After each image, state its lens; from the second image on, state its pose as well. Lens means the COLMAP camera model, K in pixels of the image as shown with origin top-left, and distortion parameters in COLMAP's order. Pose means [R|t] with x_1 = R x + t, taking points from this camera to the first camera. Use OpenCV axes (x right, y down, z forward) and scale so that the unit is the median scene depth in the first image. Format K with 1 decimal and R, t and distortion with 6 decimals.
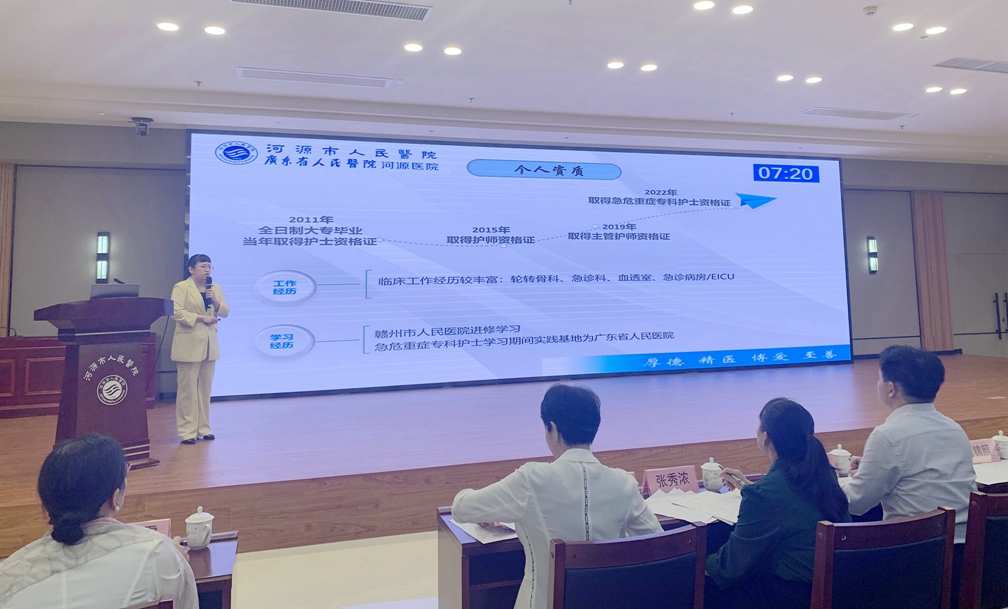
lens RADIAL K [[803.8, 0, 514.2], [0, 803.8, 221.0], [0, 0, 1]] dist [0.003108, 0.003857]
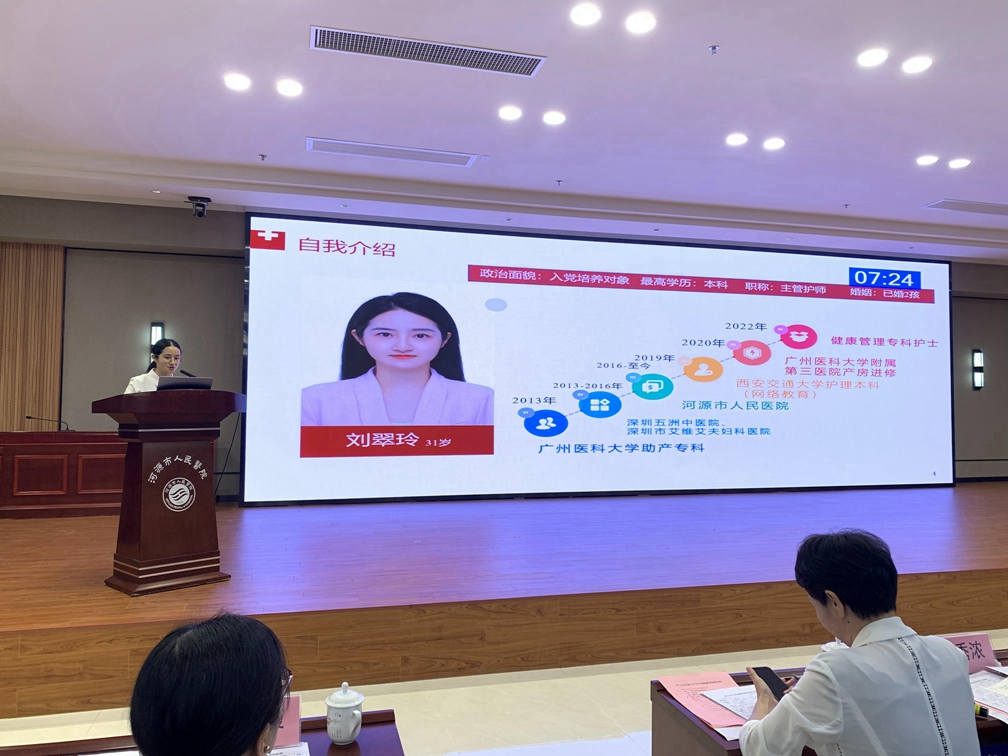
lens RADIAL K [[799.9, 0, 502.8], [0, 799.9, 375.7], [0, 0, 1]] dist [0.005885, 0.001299]
pose [[0.998487, 0.025495, -0.048724, -0.091297], [-0.022739, 0.998154, 0.056317, 0.019845], [0.050070, -0.055124, 0.997223, 0.130633]]
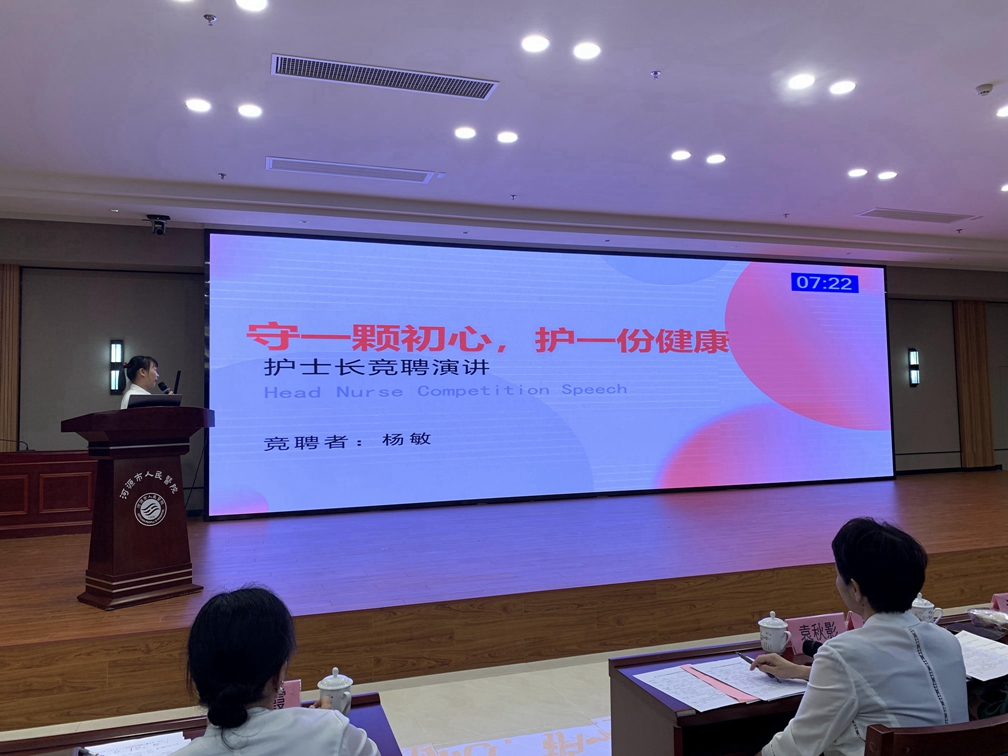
lens RADIAL K [[799.6, 0, 505.5], [0, 799.6, 372.8], [0, 0, 1]] dist [0.005262, 0.004416]
pose [[0.999974, 0.001441, 0.007034, -0.093227], [-0.001745, 0.999052, 0.043495, 0.015482], [-0.006964, -0.043506, 0.999029, 0.094679]]
